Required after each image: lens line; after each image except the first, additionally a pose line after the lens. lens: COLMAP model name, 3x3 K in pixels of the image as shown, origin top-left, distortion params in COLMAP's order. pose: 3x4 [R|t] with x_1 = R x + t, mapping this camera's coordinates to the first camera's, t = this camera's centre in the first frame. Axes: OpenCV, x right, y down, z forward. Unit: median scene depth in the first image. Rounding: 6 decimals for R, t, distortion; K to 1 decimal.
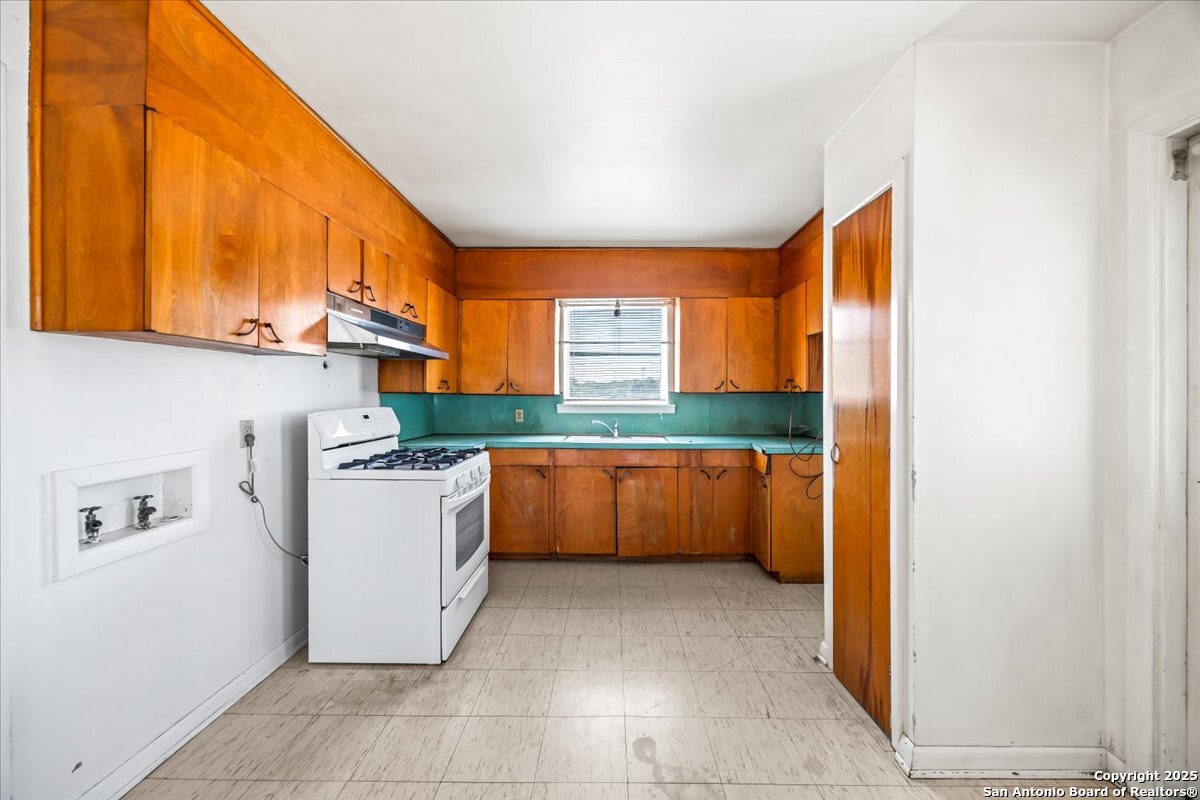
lens RADIAL K [[462.0, 0, 610.0], [0, 462.0, 394.4], [0, 0, 1]] dist [-0.003655, 0.000185]
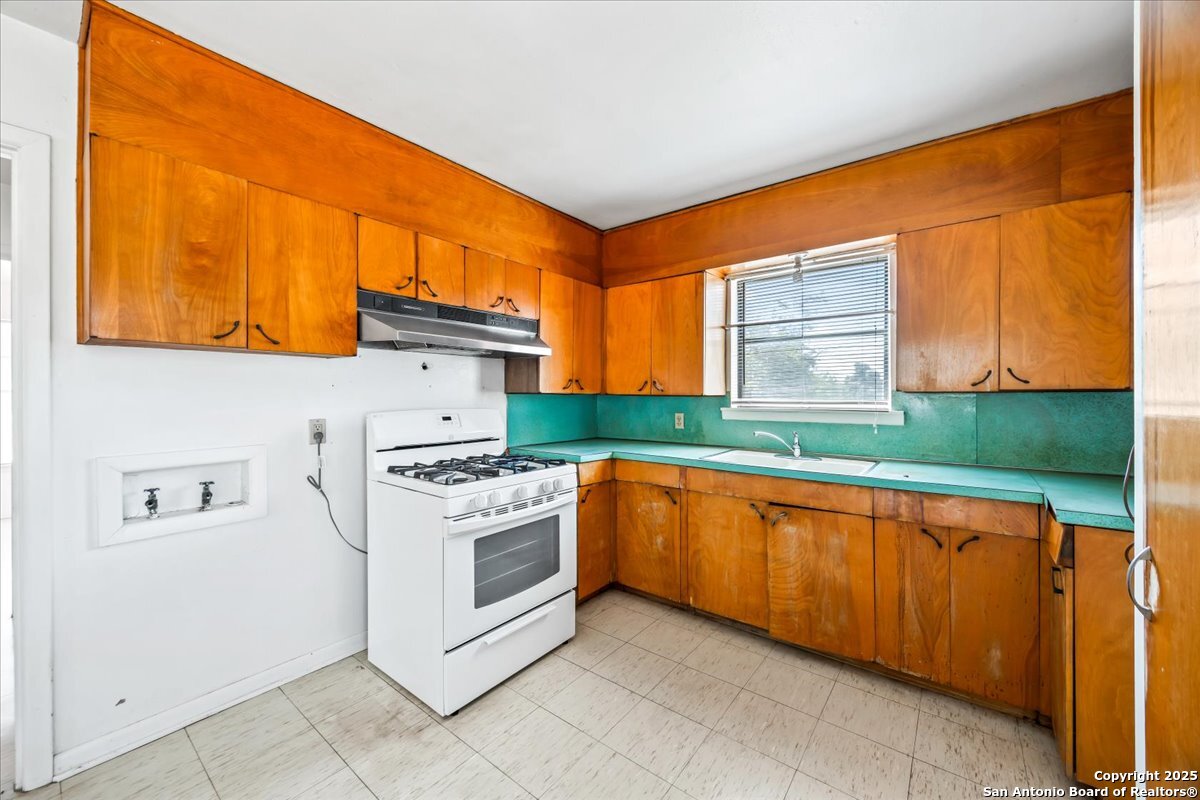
lens RADIAL K [[462.0, 0, 596.0], [0, 462.0, 394.5], [0, 0, 1]] dist [-0.003655, 0.000185]
pose [[0.793131, -0.002125, -0.609048, 0.225234], [0.000943, 0.999997, -0.002260, 0.000915], [0.609051, 0.001219, 0.793130, 0.313505]]
